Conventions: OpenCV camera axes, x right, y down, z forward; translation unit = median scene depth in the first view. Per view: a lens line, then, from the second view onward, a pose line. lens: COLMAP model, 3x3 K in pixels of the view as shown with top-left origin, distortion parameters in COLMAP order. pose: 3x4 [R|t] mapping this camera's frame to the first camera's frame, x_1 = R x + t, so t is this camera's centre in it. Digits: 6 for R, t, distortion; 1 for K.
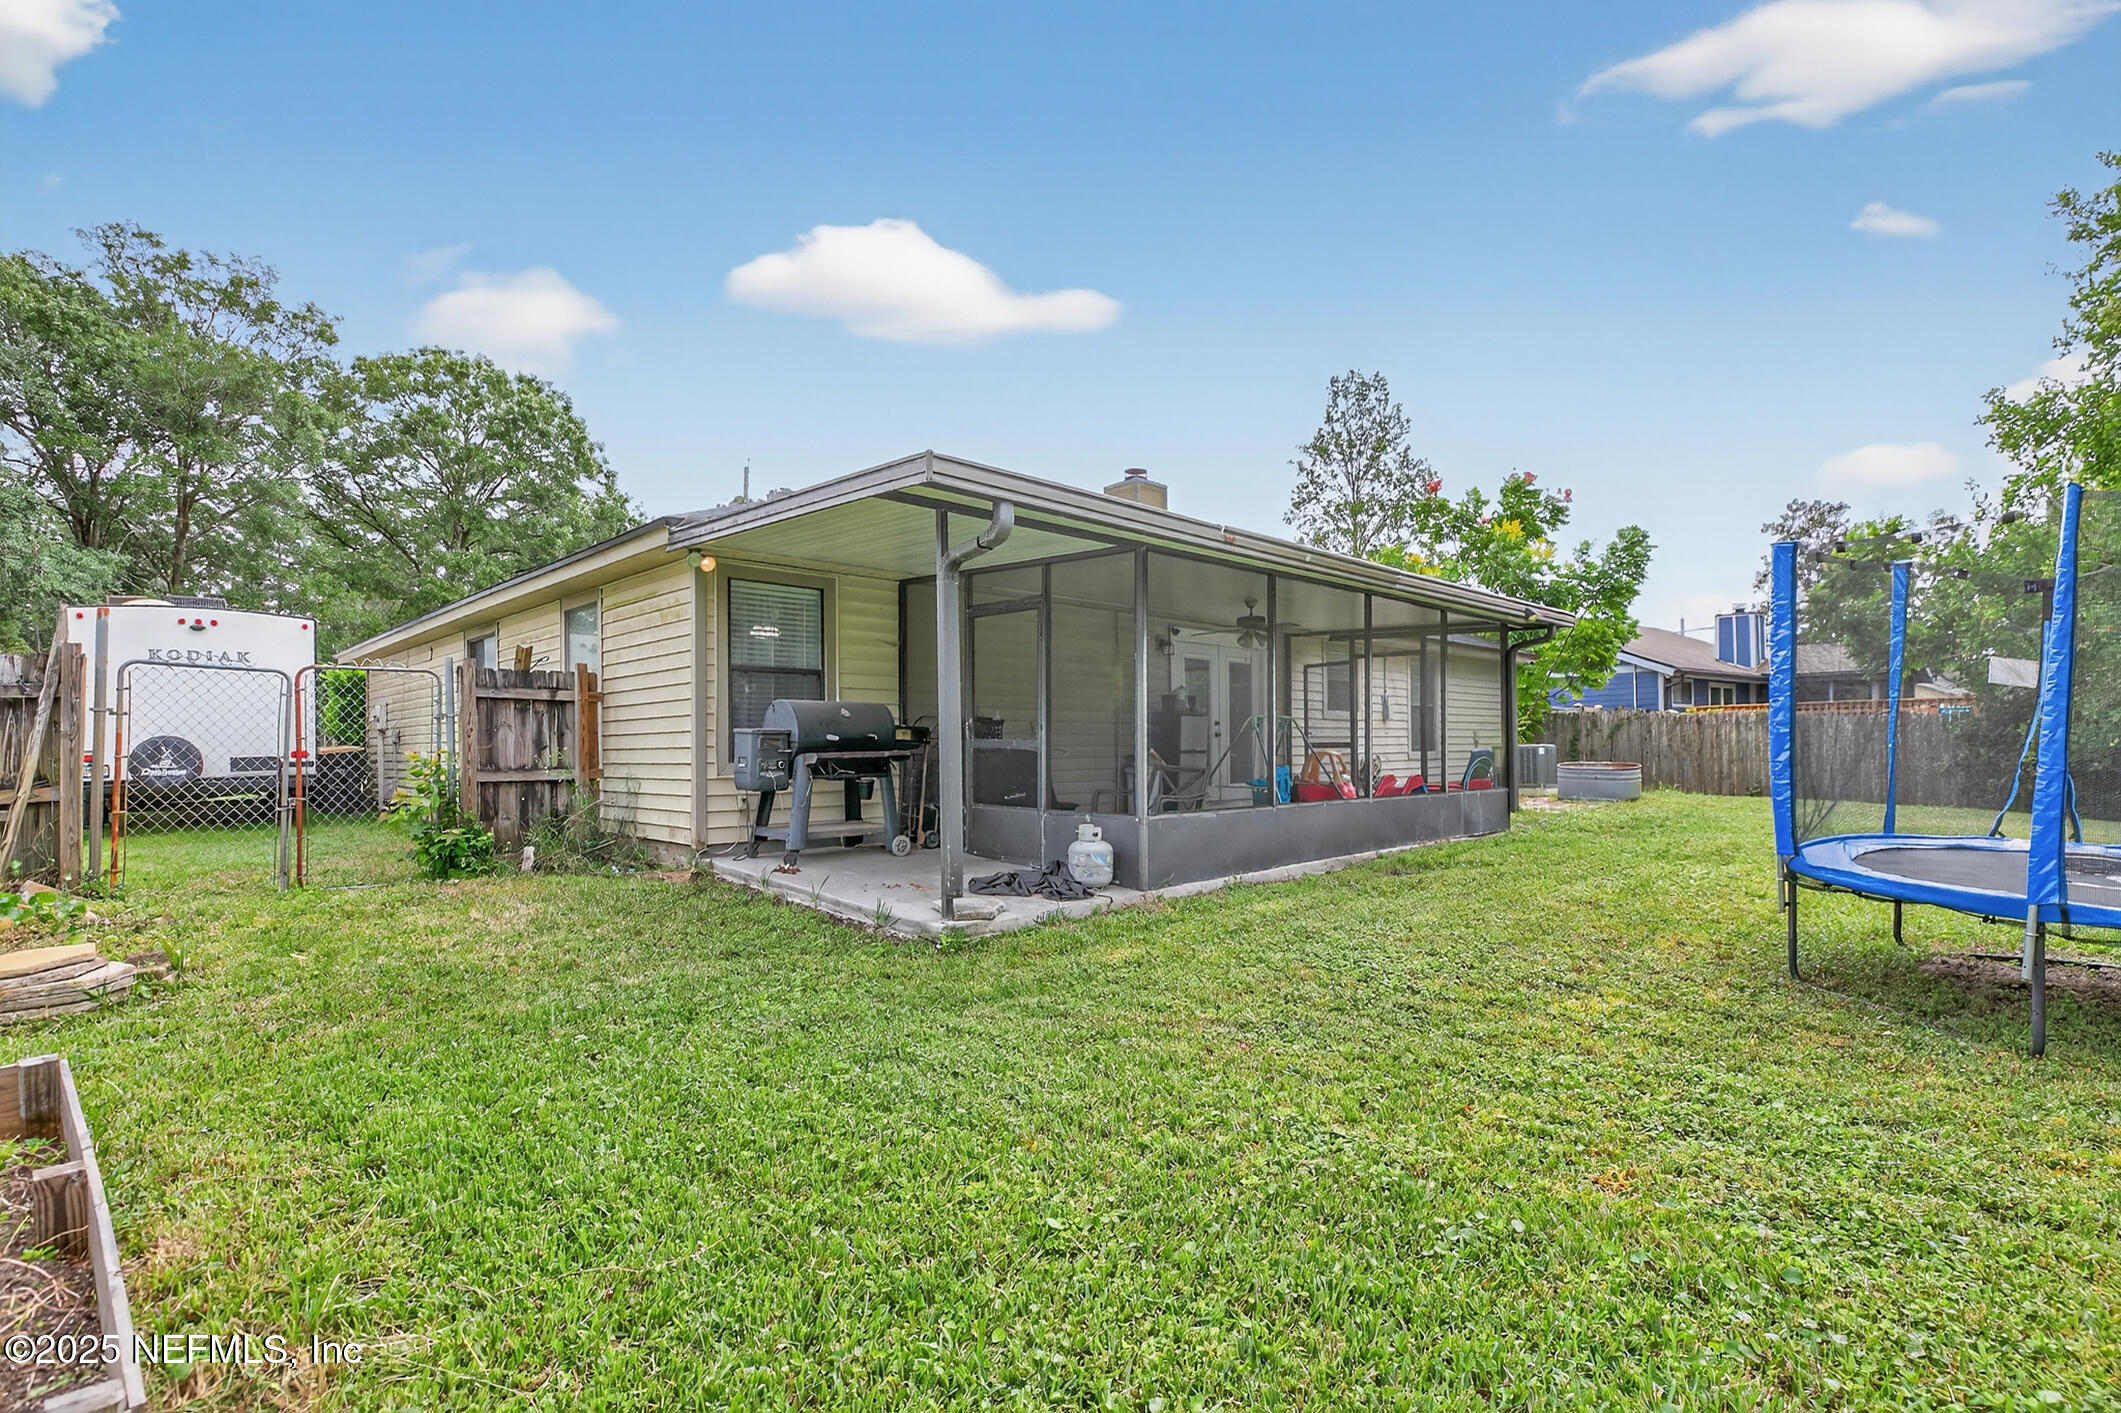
lens RADIAL K [[981.9, 0, 1057.9], [0, 981.9, 703.4], [0, 0, 1]] dist [-0.002498, -0.000358]
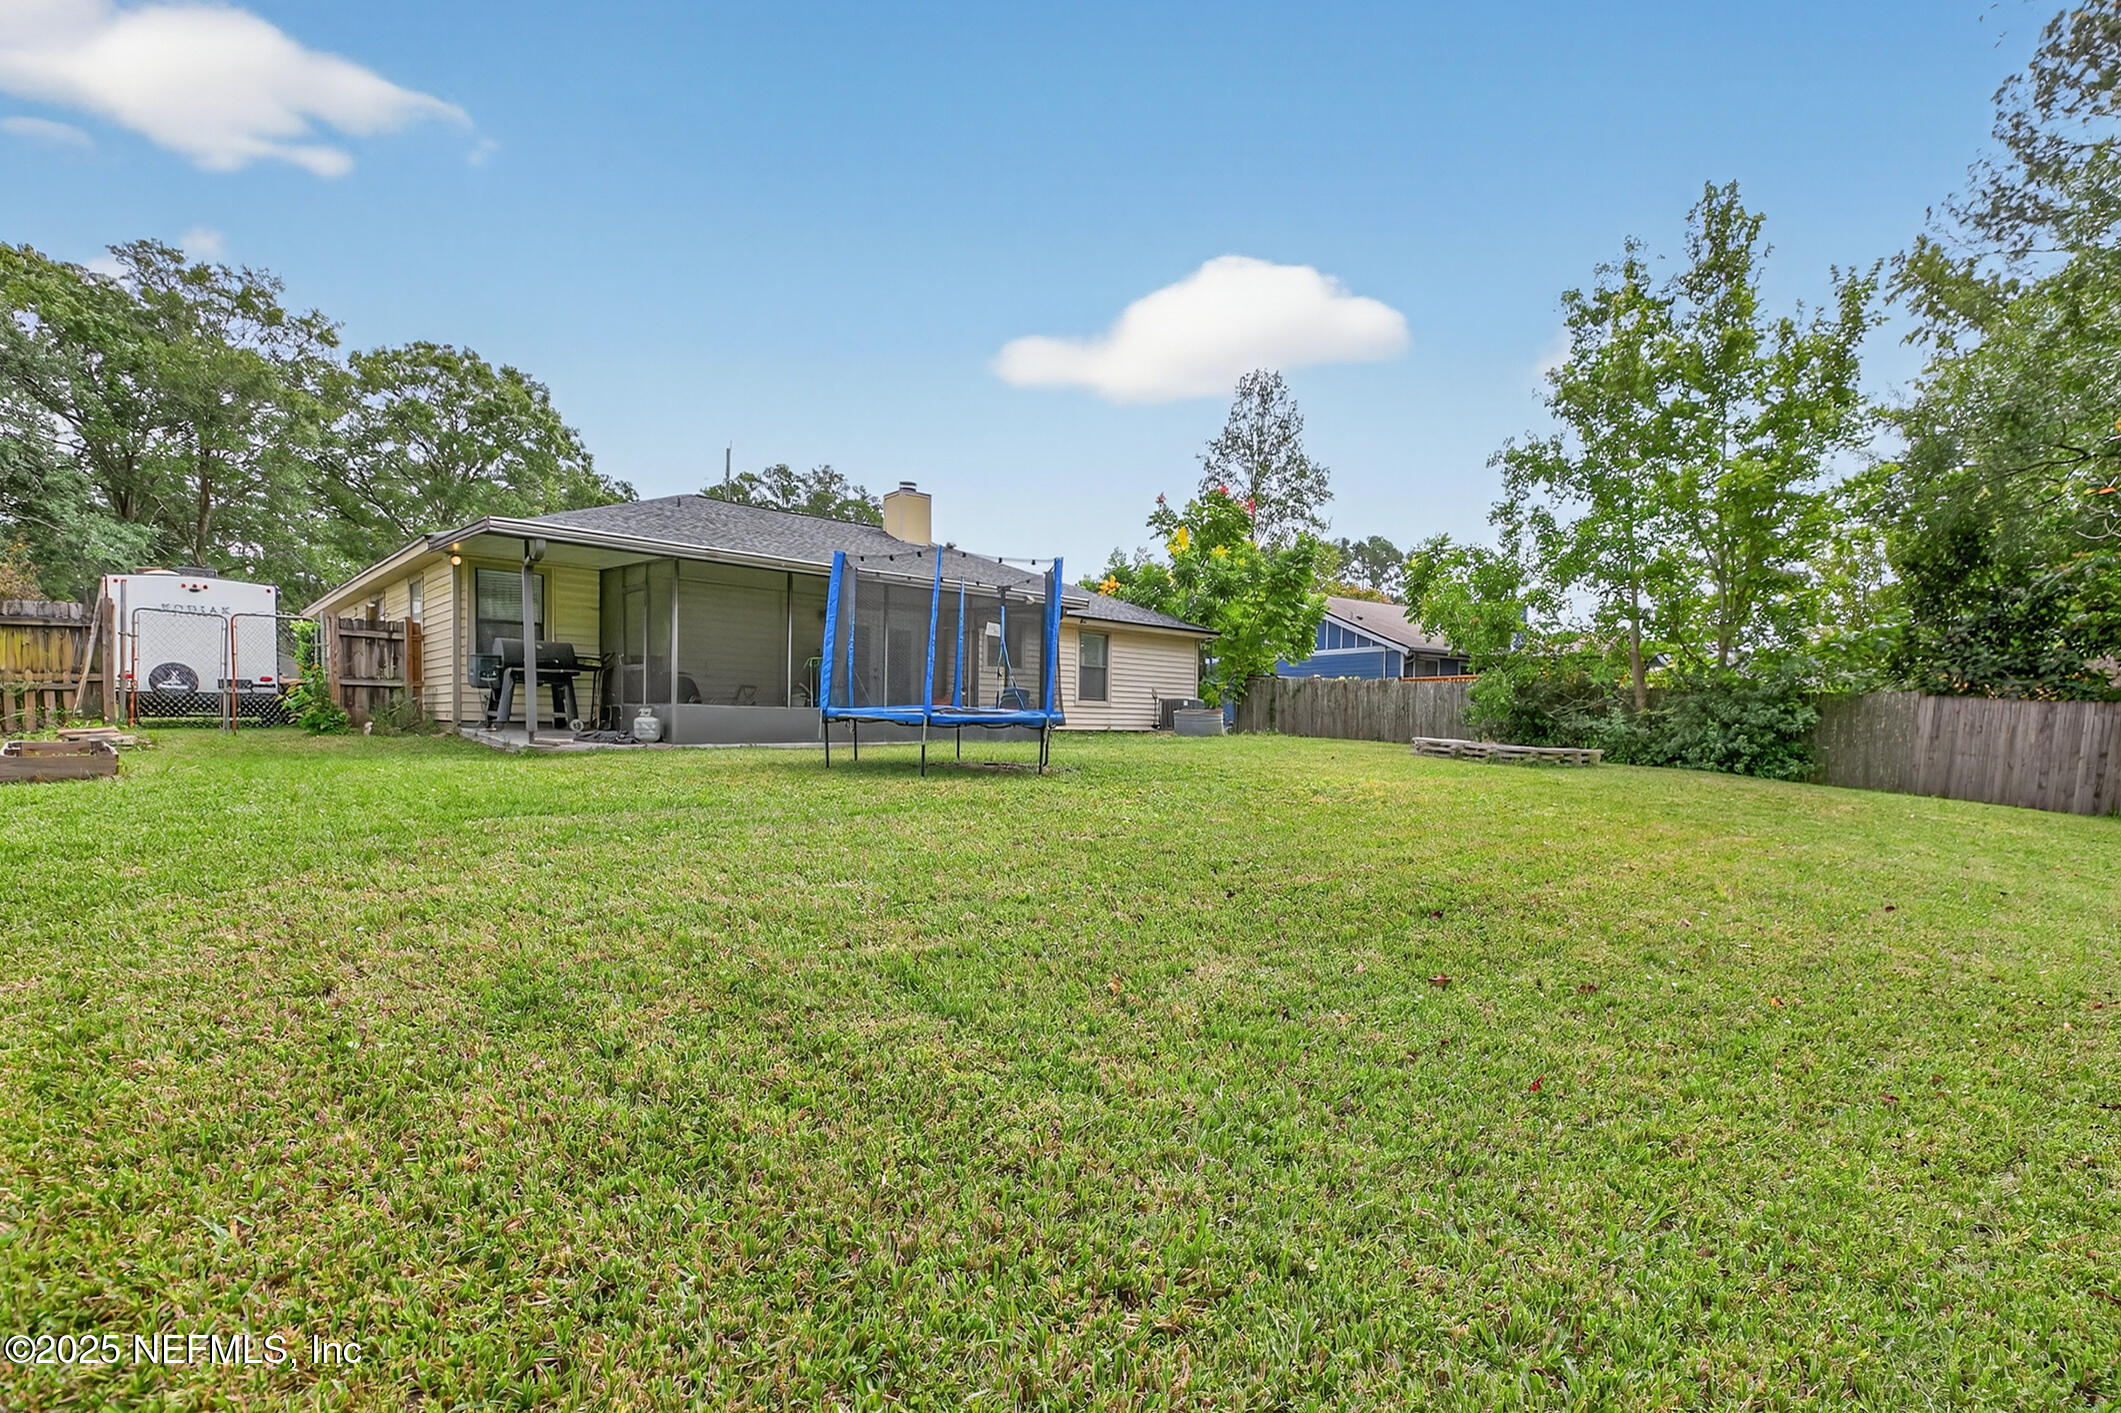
lens RADIAL K [[981.9, 0, 1061.2], [0, 981.9, 720.1], [0, 0, 1]] dist [-0.002498, -0.000358]
pose [[0.999468, 0.024178, -0.021910, 0.385119], [-0.023290, 0.998932, 0.039915, 0.024311], [0.022852, -0.039383, 0.998963, -0.374932]]
